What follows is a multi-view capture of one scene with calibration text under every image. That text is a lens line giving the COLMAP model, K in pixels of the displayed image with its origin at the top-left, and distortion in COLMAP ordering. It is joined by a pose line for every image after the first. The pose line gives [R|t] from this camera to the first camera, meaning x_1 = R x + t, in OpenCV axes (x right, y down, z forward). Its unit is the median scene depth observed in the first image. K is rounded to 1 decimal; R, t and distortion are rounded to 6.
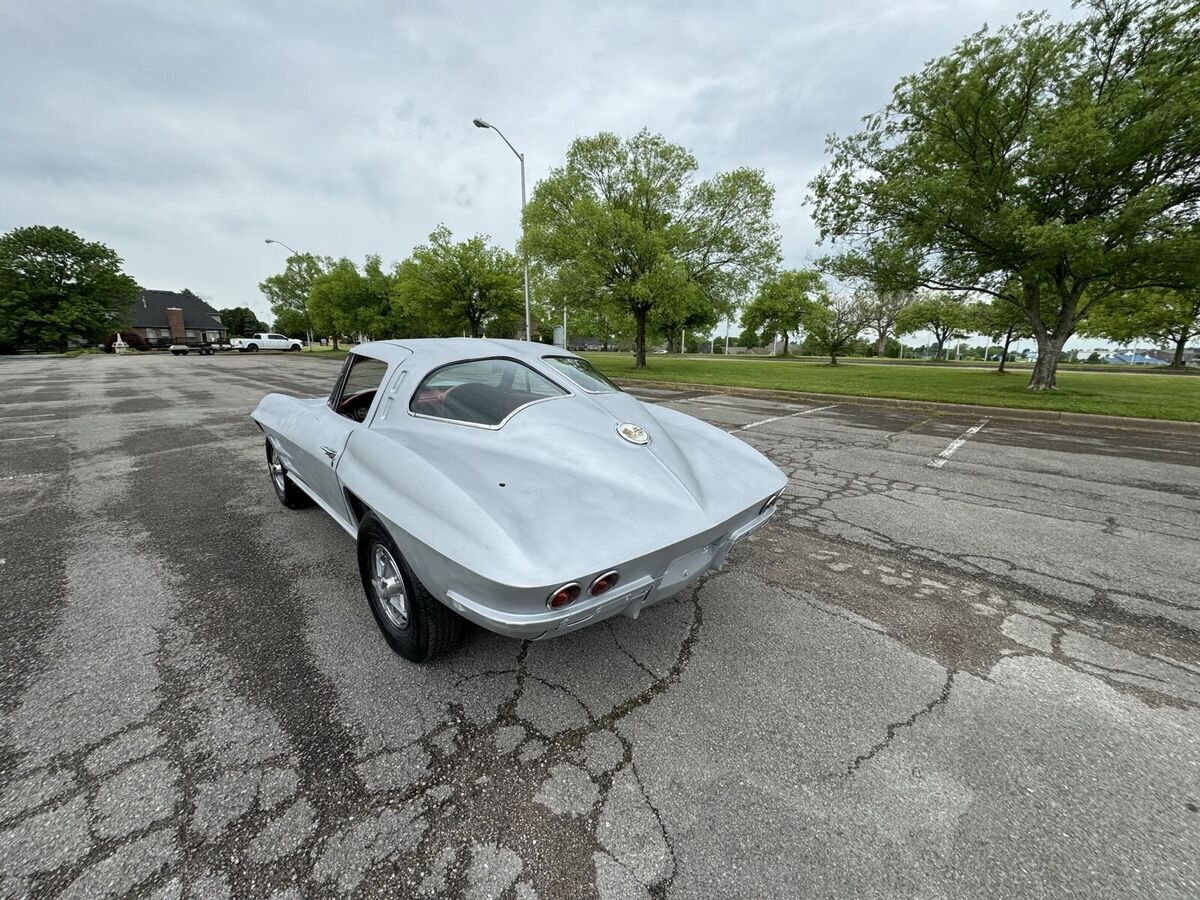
lens RADIAL K [[475.6, 0, 597.4], [0, 475.6, 449.6], [0, 0, 1]] dist [-0.000991, -0.000323]
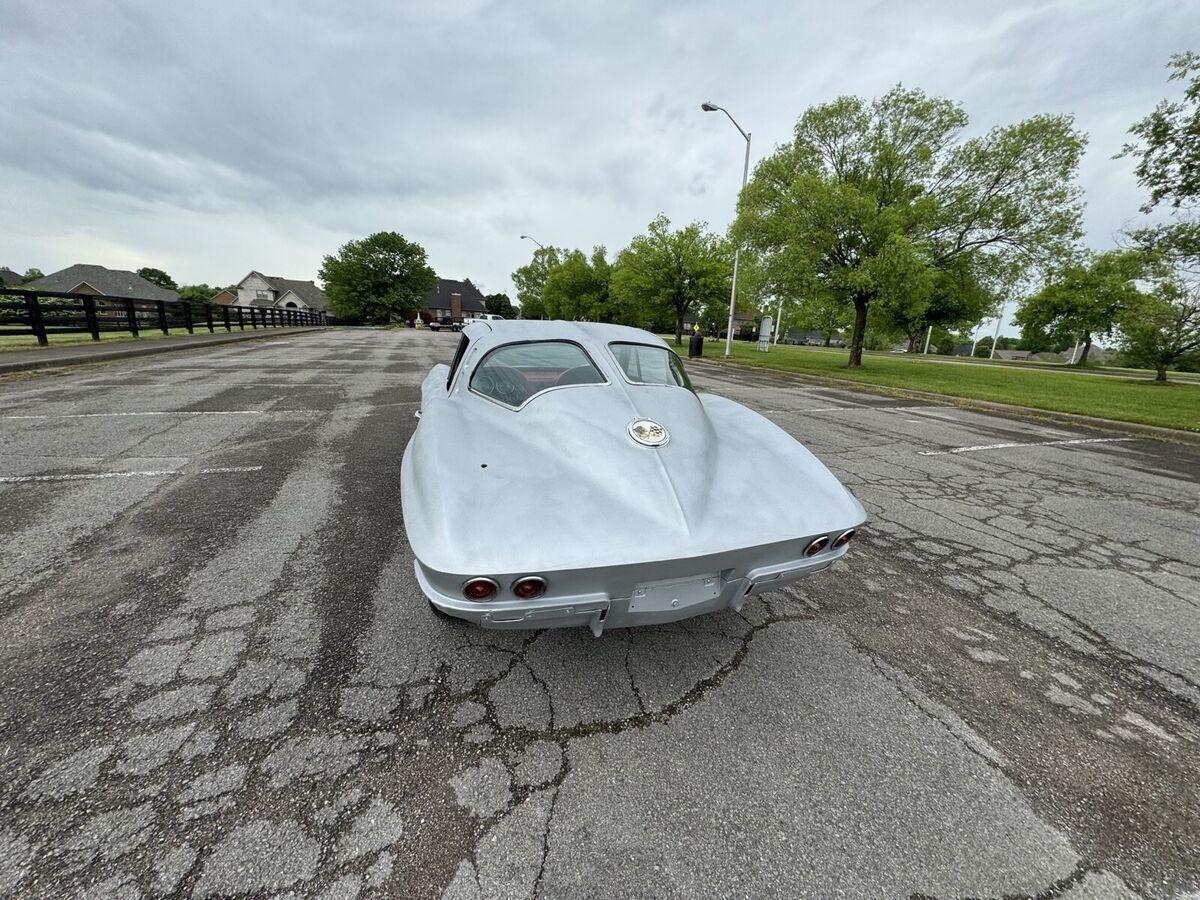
lens RADIAL K [[475.6, 0, 598.3], [0, 475.6, 448.8], [0, 0, 1]] dist [-0.000611, -0.000268]
pose [[0.906623, 0.139738, -0.398131, 0.071709], [-0.131957, 0.990139, 0.047033, -0.006806], [0.400778, 0.009895, 0.916122, 0.032464]]
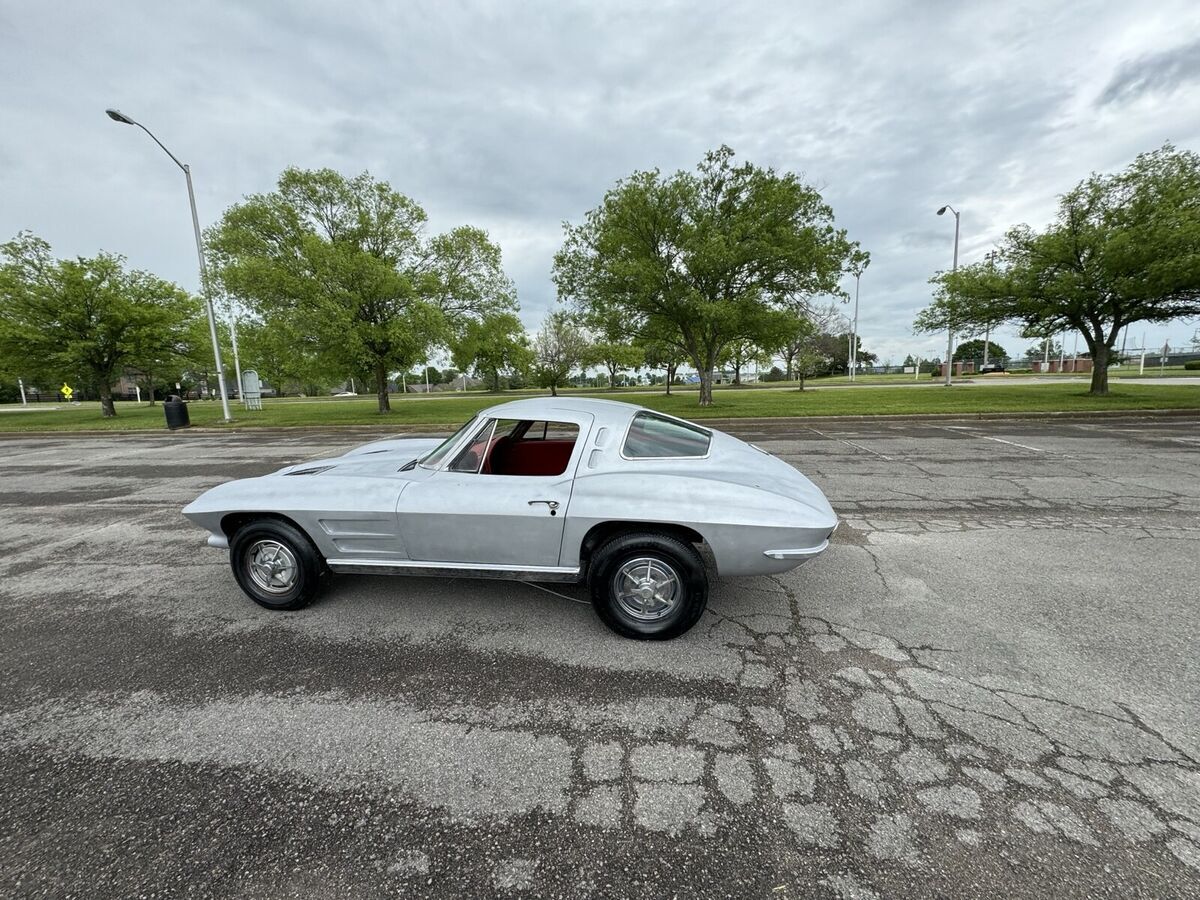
lens RADIAL K [[474.9, 0, 598.6], [0, 474.9, 450.7], [0, 0, 1]] dist [-0.000552, -0.000169]
pose [[0.800764, -0.128863, 0.584954, -0.281859], [0.170130, 0.985294, -0.015841, -0.020559], [-0.574311, 0.112203, 0.810911, -0.007936]]
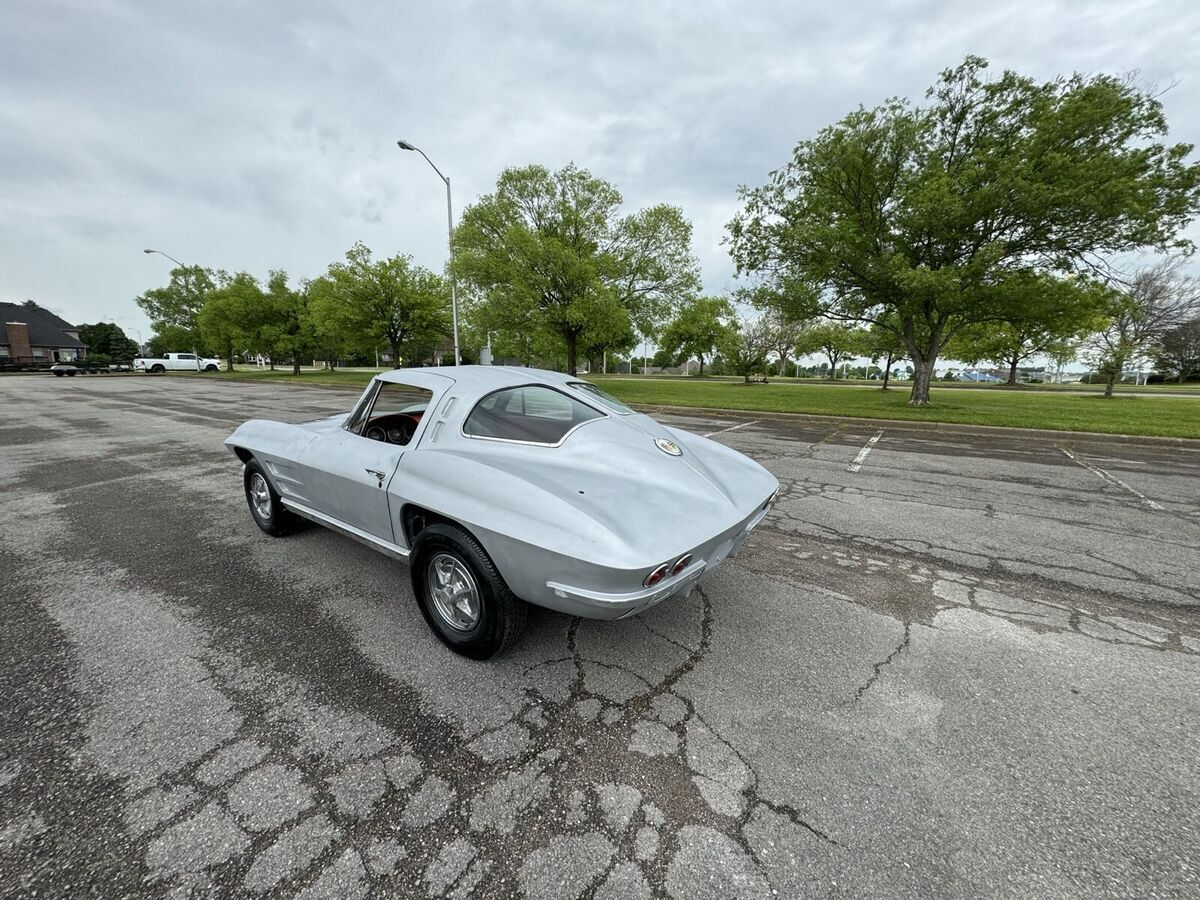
lens RADIAL K [[475.6, 0, 598.3], [0, 475.6, 448.8], [0, 0, 1]] dist [-0.000611, -0.000268]
pose [[0.985608, -0.029457, 0.166462, -0.062338], [0.036497, 0.998557, -0.039394, 0.002558], [-0.165062, 0.044902, 0.985261, -0.034458]]
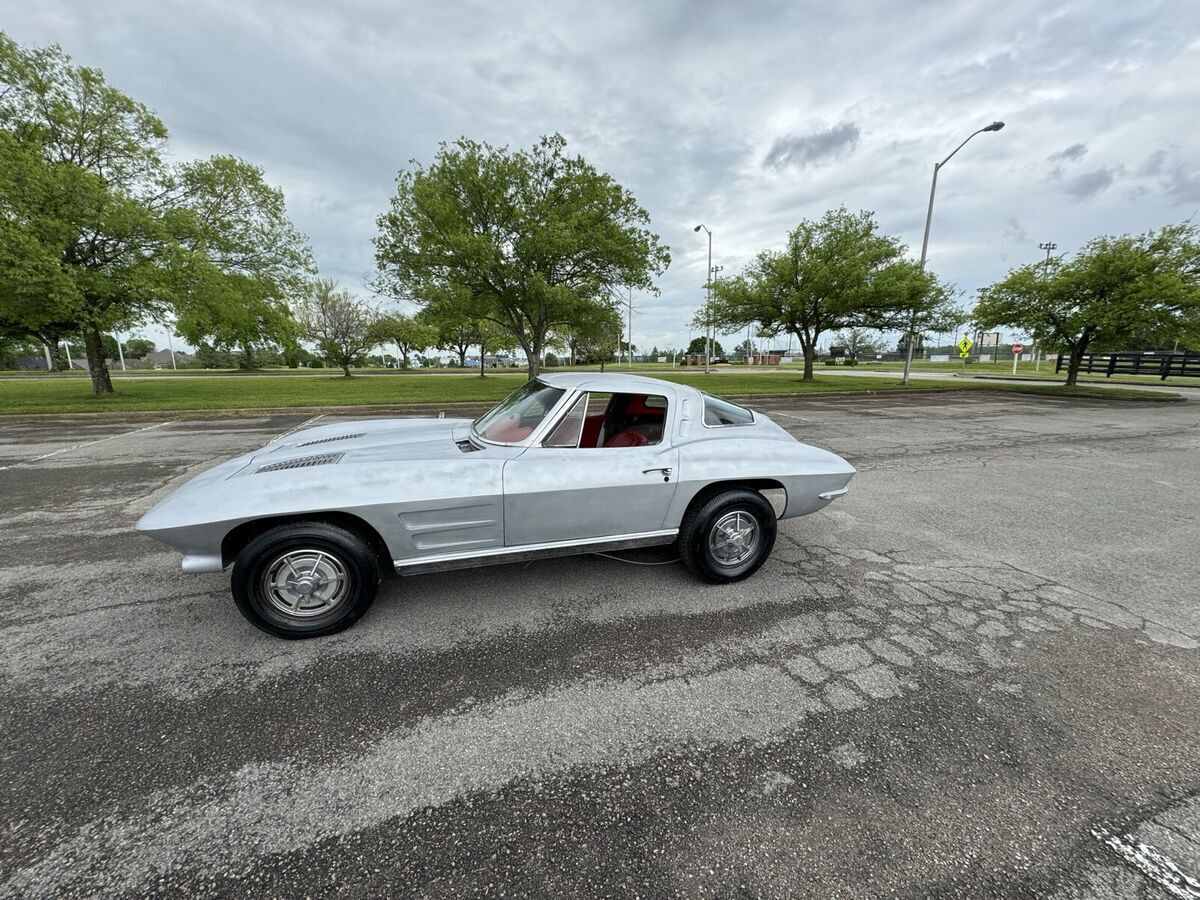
lens RADIAL K [[475.6, 0, 597.4], [0, 475.6, 449.6], [0, 0, 1]] dist [-0.000991, -0.000323]
pose [[0.452146, -0.181432, 0.873296, -0.427446], [0.197506, 0.975153, 0.100336, -0.051348], [-0.869802, 0.127115, 0.476745, 0.137361]]
